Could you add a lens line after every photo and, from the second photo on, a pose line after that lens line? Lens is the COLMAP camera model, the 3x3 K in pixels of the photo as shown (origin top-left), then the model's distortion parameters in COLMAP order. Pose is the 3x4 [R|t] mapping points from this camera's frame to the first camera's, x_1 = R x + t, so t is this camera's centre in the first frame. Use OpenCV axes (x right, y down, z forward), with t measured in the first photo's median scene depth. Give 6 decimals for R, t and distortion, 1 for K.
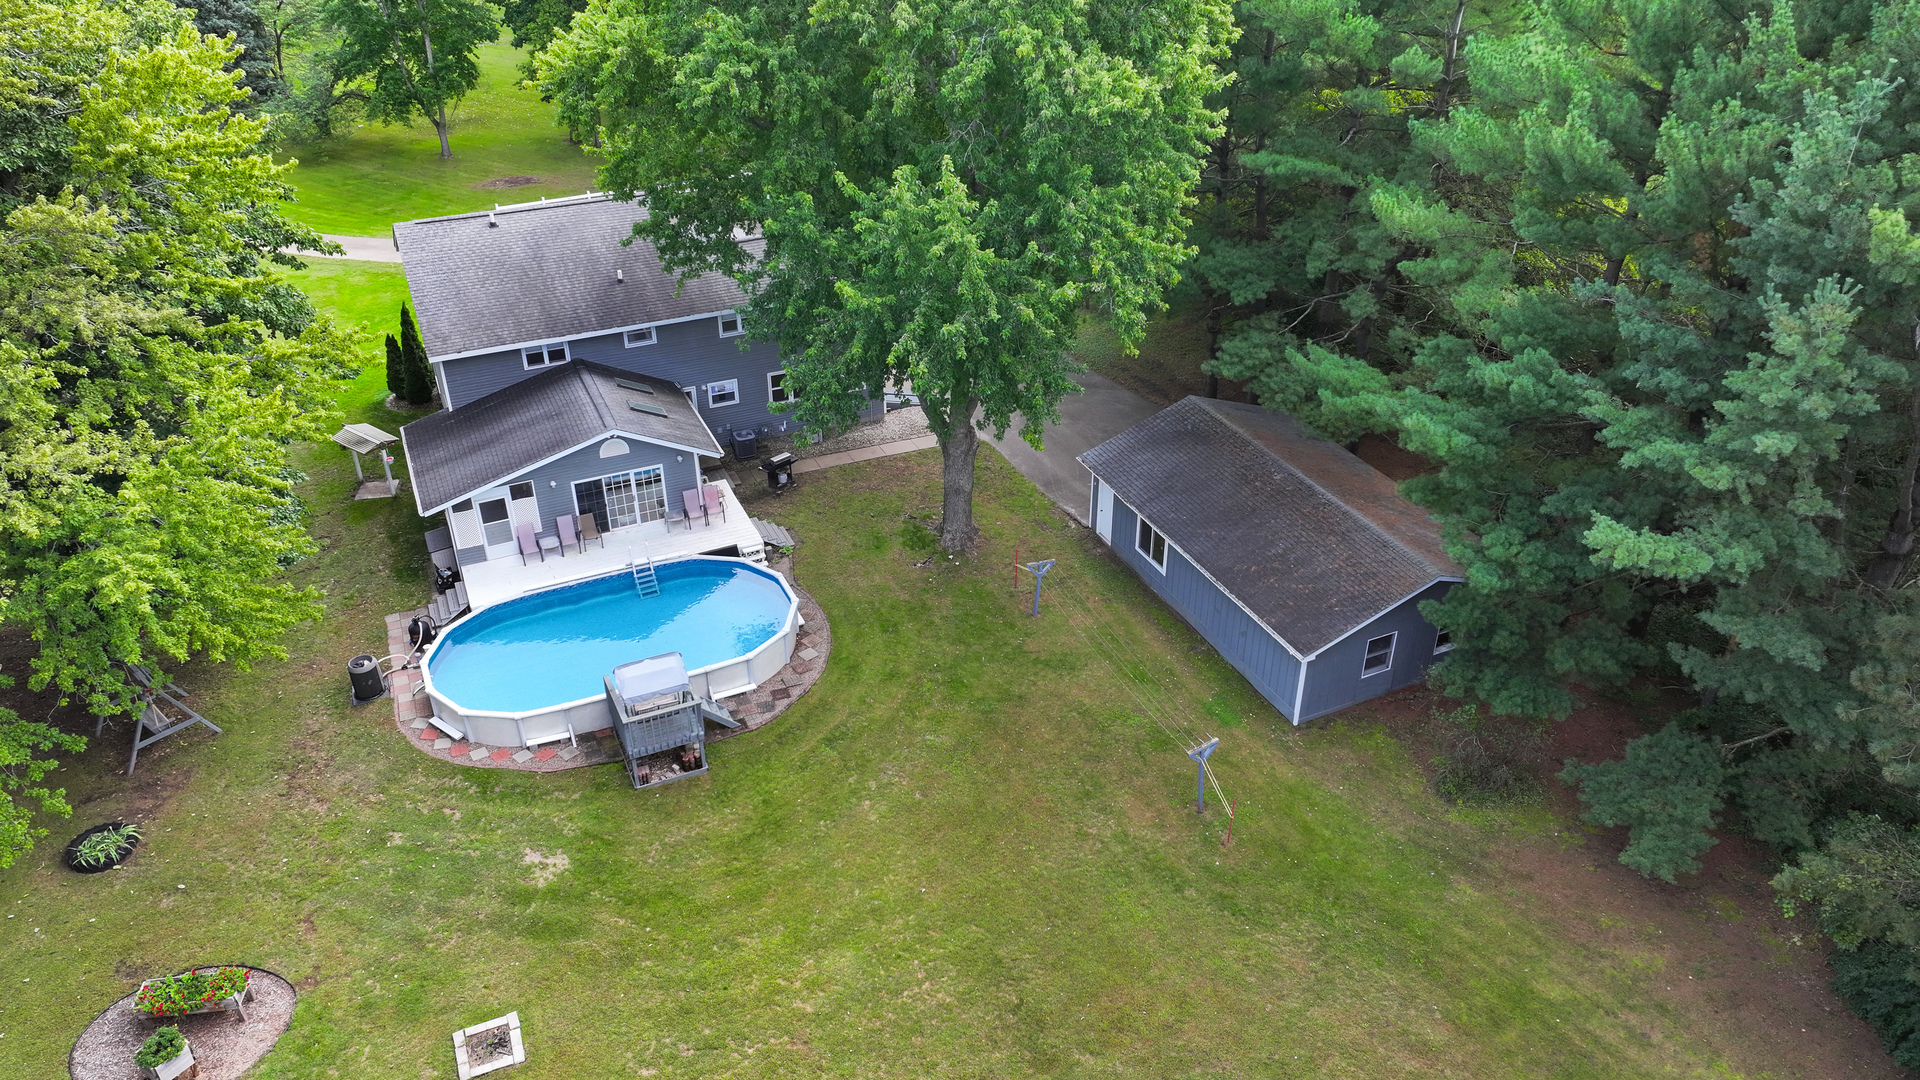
lens RADIAL K [[1338.7, 0, 953.0], [0, 1338.7, 545.2], [0, 0, 1]] dist [-0.000096, 0.020240]
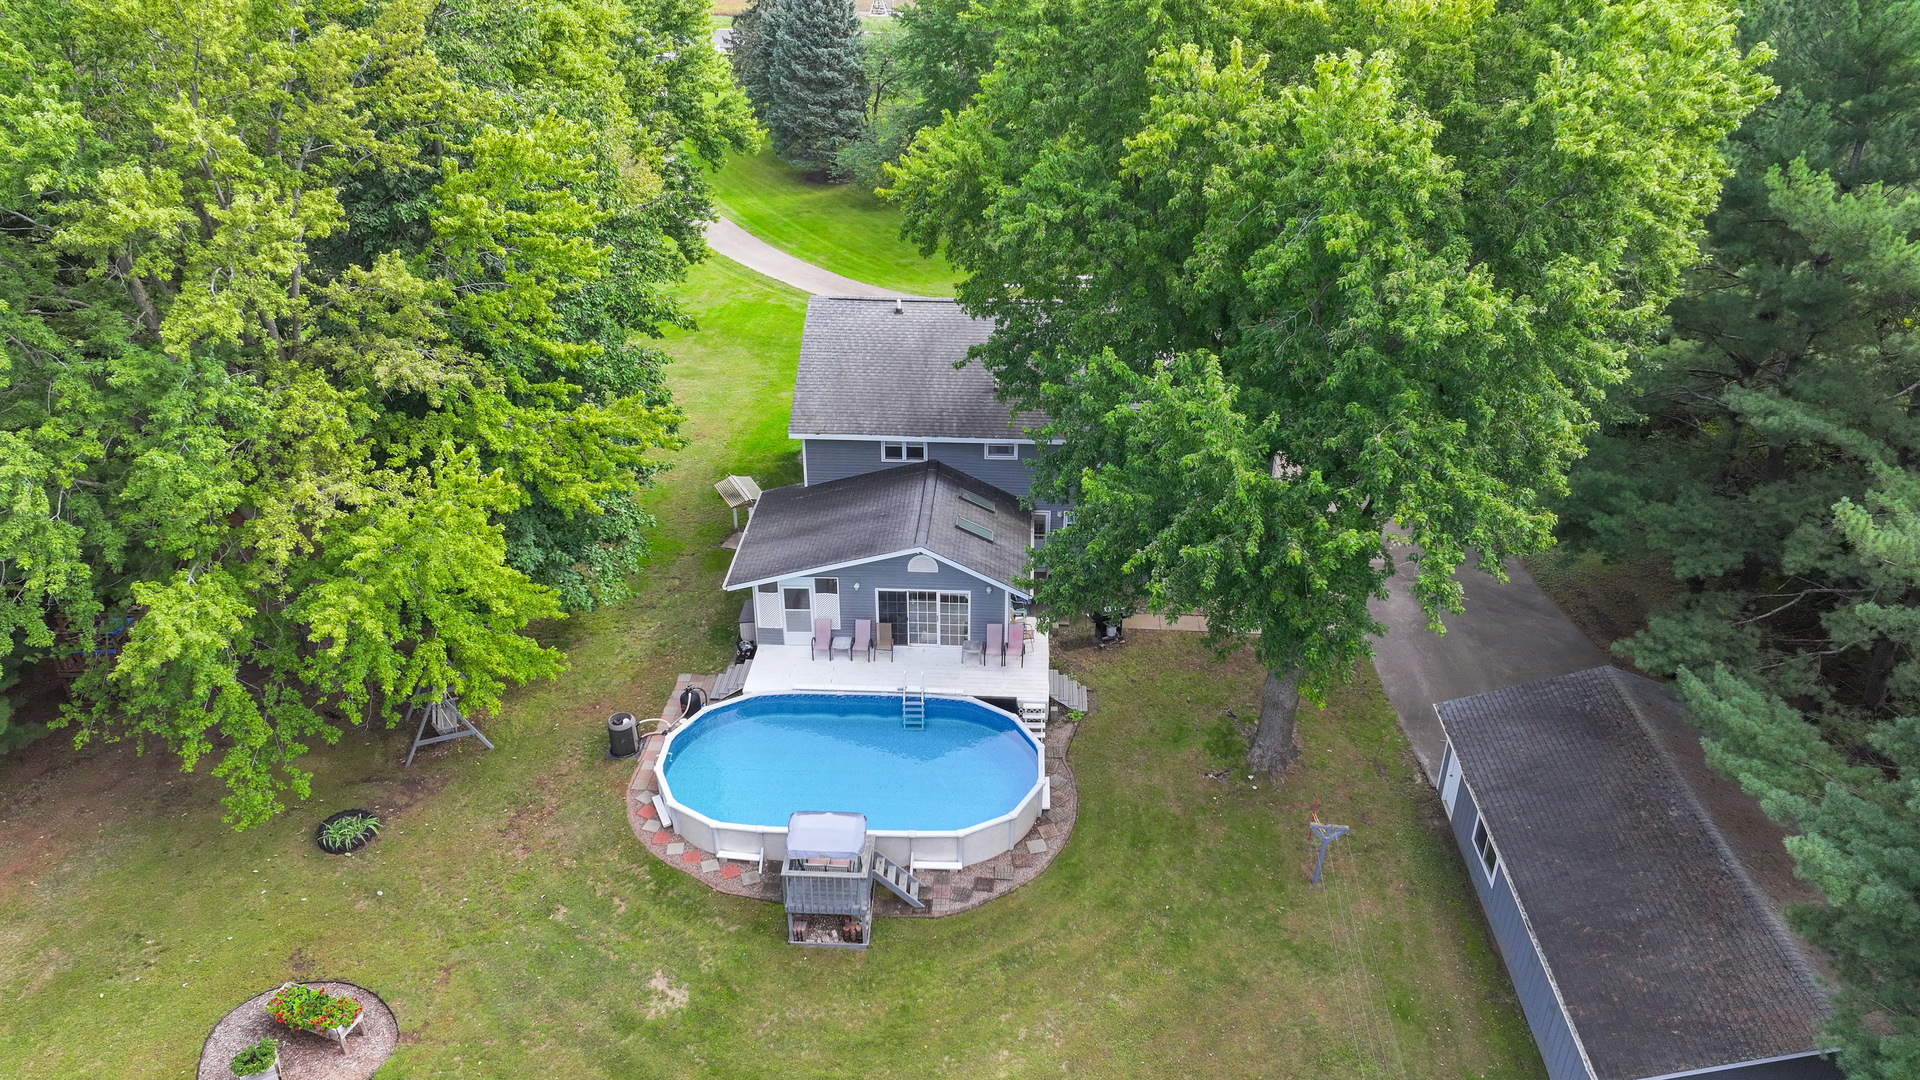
lens RADIAL K [[1338.7, 0, 963.3], [0, 1338.7, 533.9], [0, 0, 1]] dist [-0.000096, 0.020240]
pose [[0.890097, 0.224746, -0.396506, 0.153362], [-0.244080, 0.969754, 0.001749, -0.108641], [0.384906, 0.095222, 0.918031, 0.144180]]
